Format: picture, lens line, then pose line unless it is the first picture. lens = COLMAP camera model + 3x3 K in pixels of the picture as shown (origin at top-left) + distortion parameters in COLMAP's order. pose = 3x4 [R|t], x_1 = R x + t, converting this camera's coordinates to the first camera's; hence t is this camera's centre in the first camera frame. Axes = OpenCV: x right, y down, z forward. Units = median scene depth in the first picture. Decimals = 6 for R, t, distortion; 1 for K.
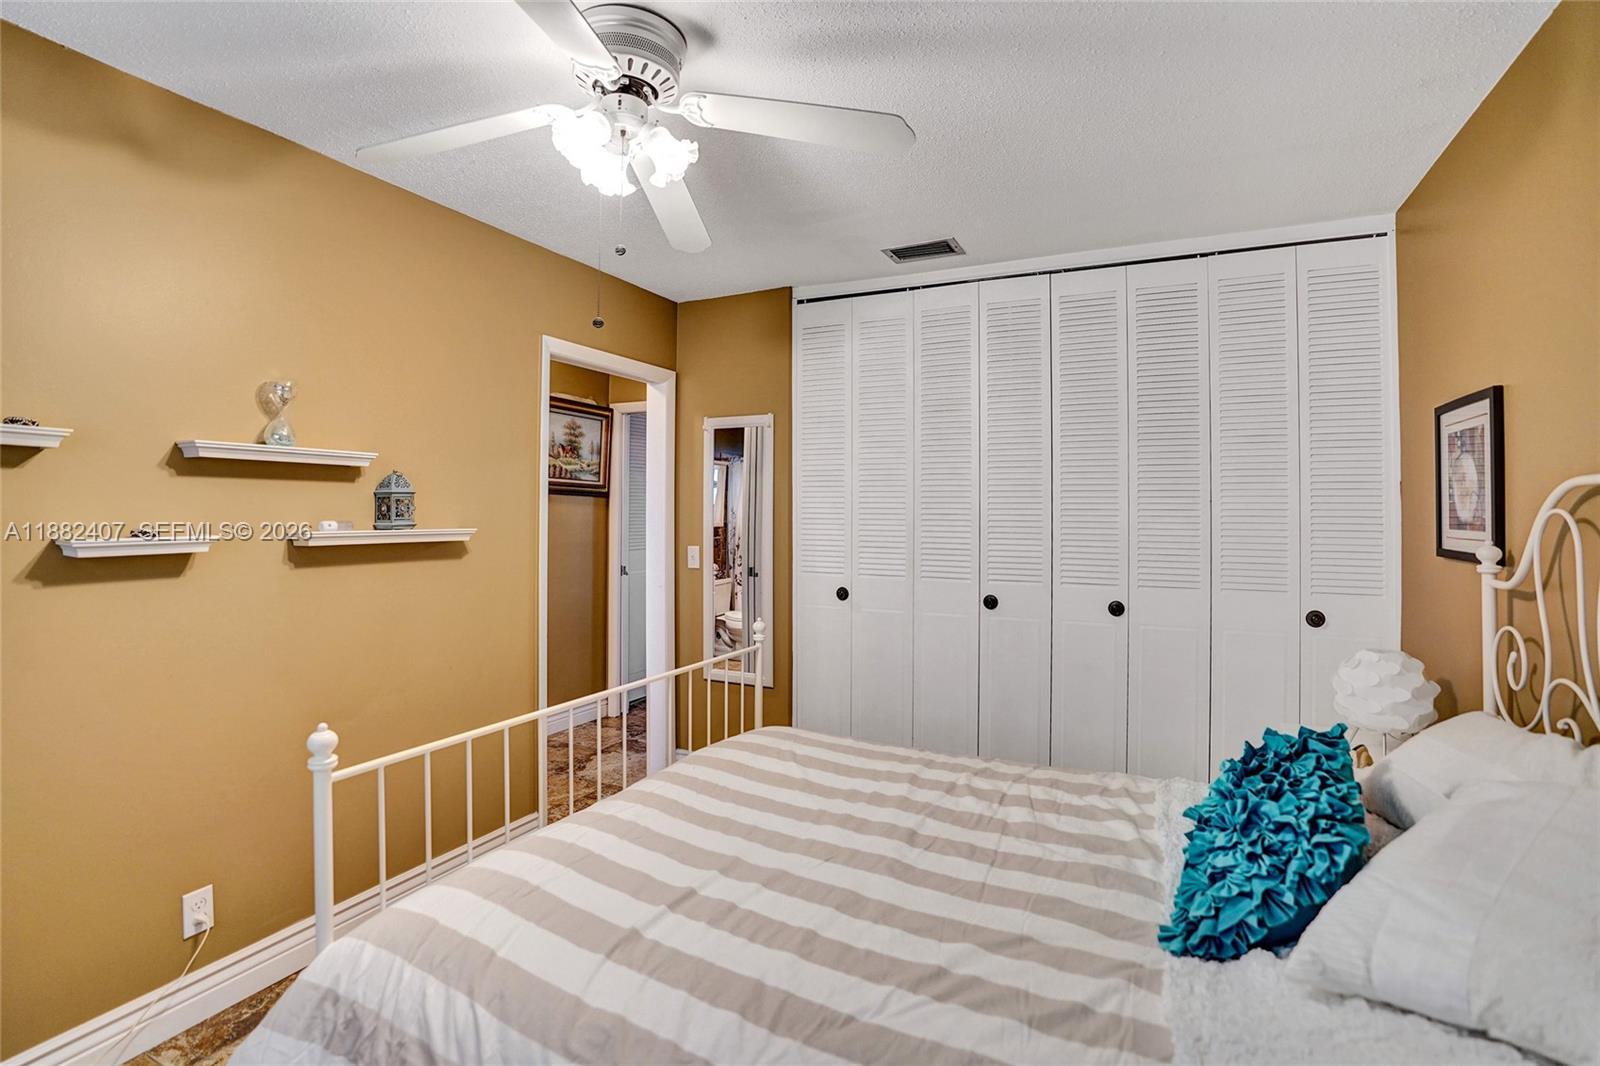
lens RADIAL K [[755.5, 0, 801.1], [0, 755.5, 503.0], [0, 0, 1]] dist [-0.068903, 0.026290]
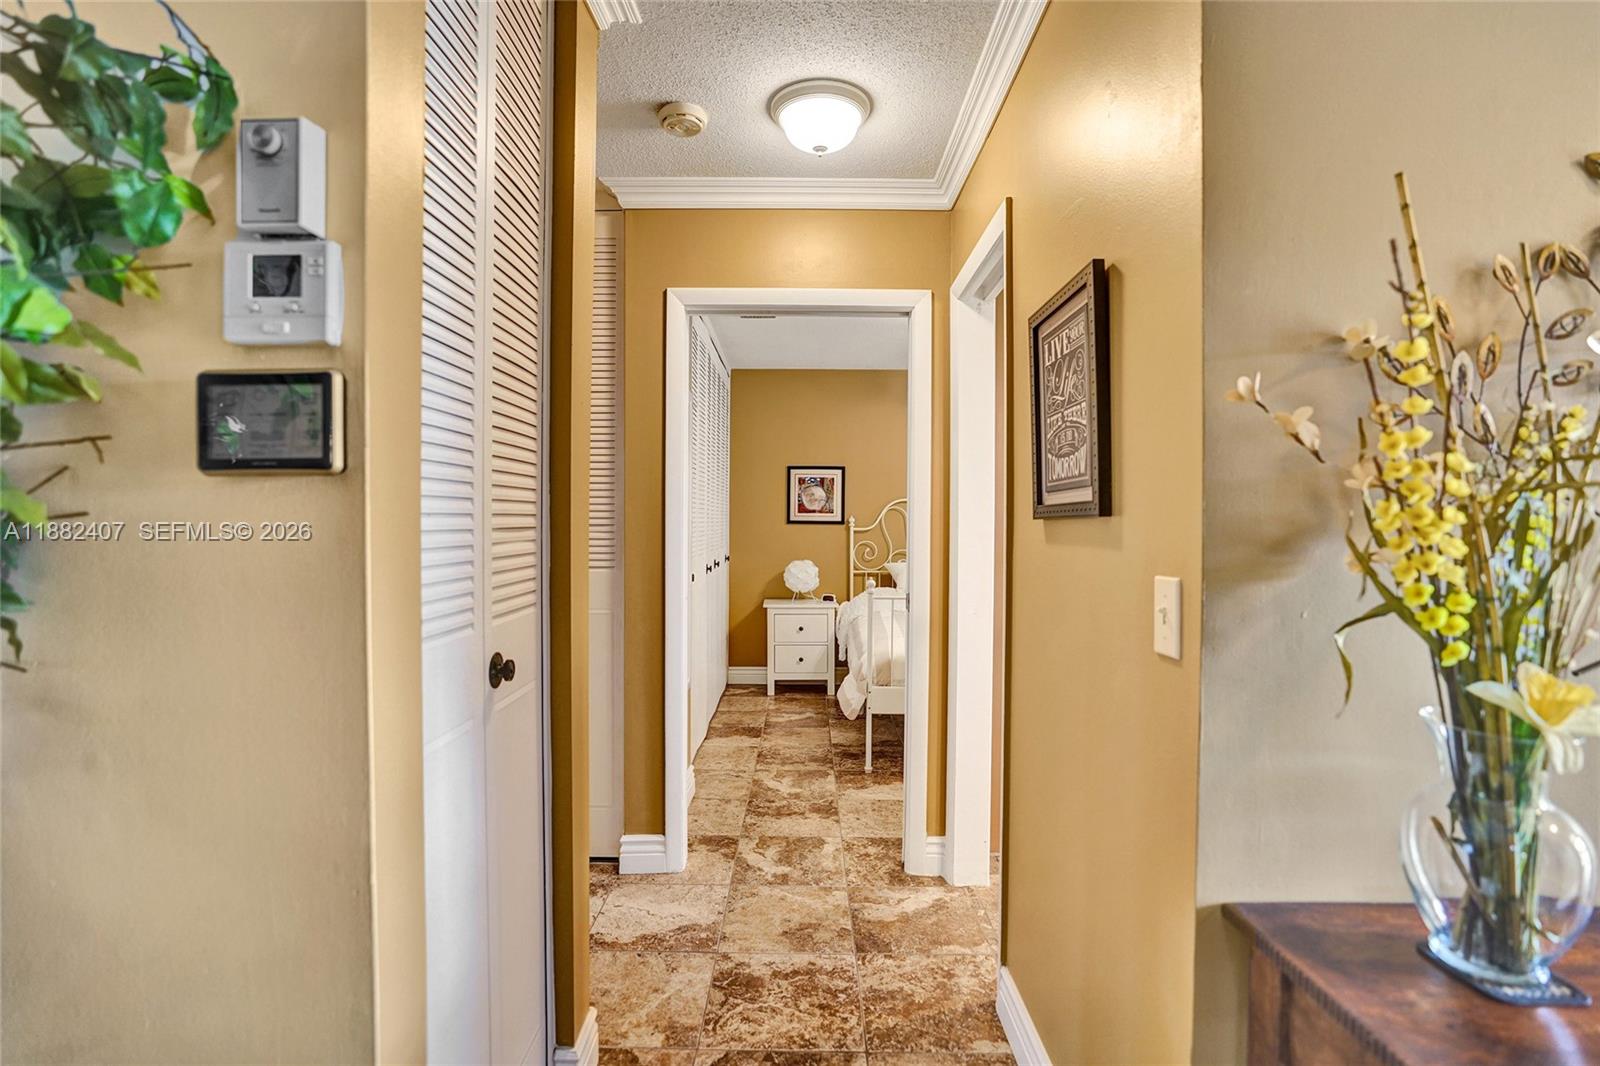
lens RADIAL K [[742.2, 0, 800.0], [0, 742.2, 533.0], [0, 0, 1]] dist [-0.059722, 0.029439]
pose [[-0.436015, -0.019781, 0.899722, -1.607581], [-0.016142, 0.999769, 0.014157, 0.072589], [-0.899794, -0.008351, -0.436234, 2.238679]]
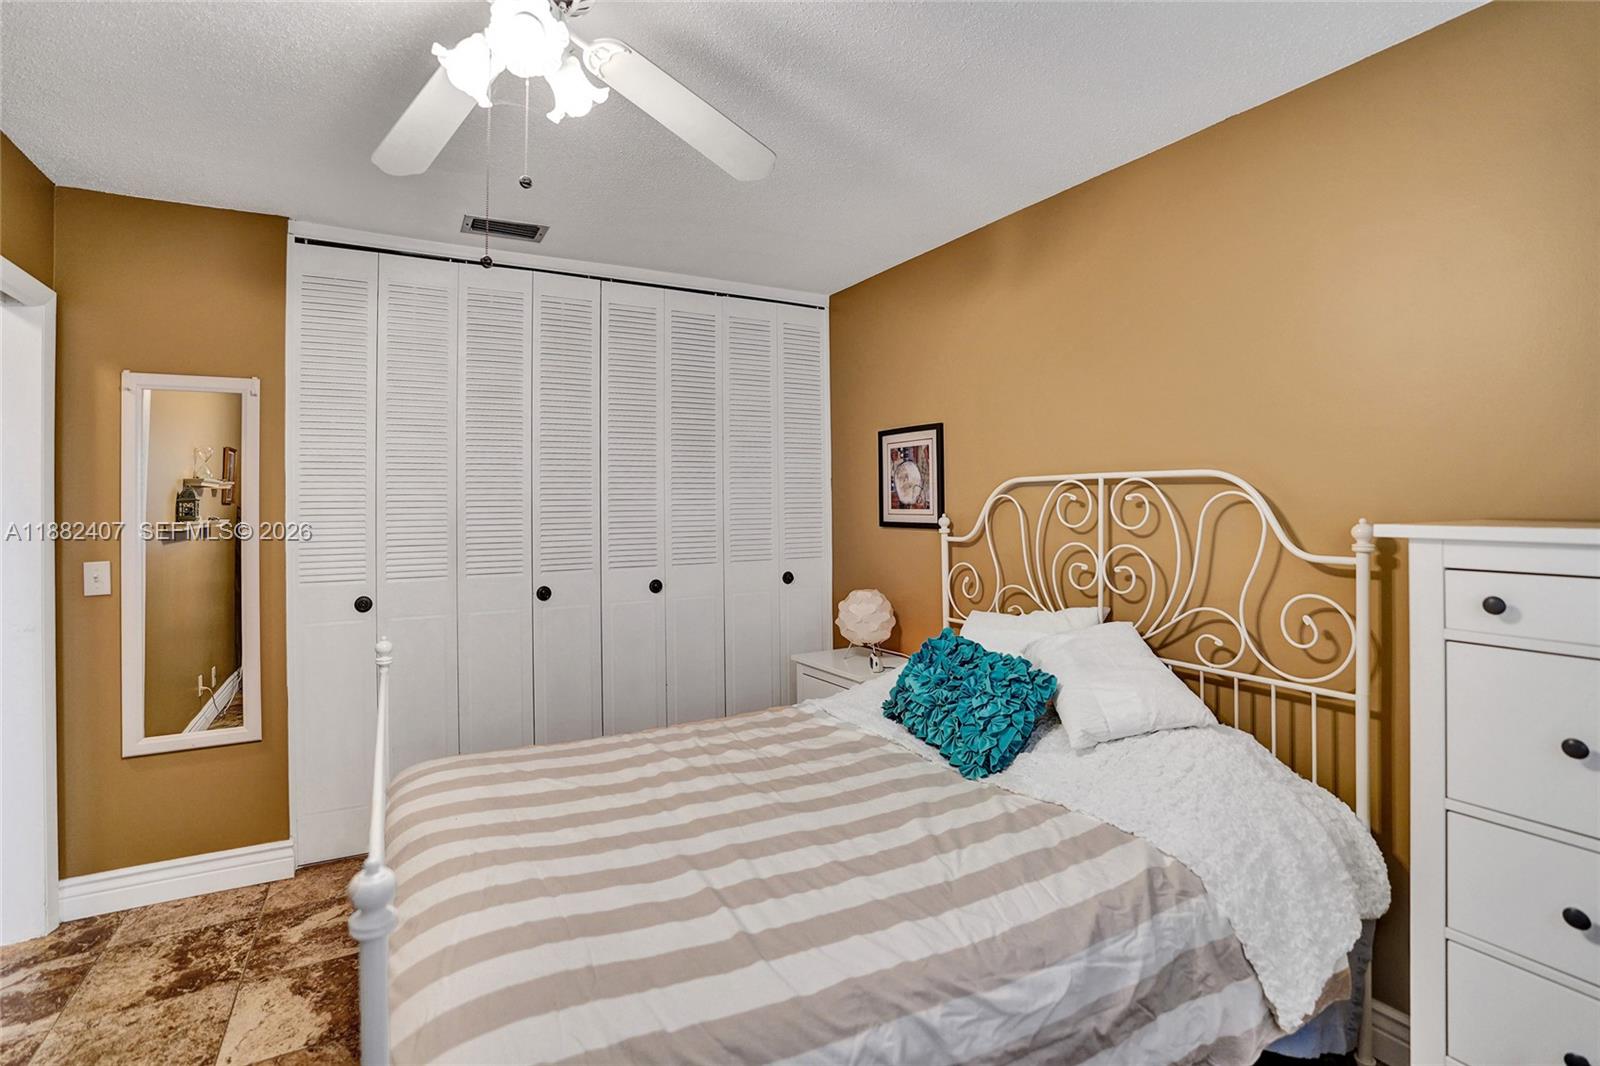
lens RADIAL K [[760.3, 0, 801.0], [0, 760.3, 490.7], [0, 0, 1]] dist [-0.062373, 0.021341]
pose [[0.566003, 0.000844, 0.824403, -0.598218], [0.006597, 0.999963, -0.005553, 0.004355], [-0.824377, 0.008582, 0.565976, 0.231387]]
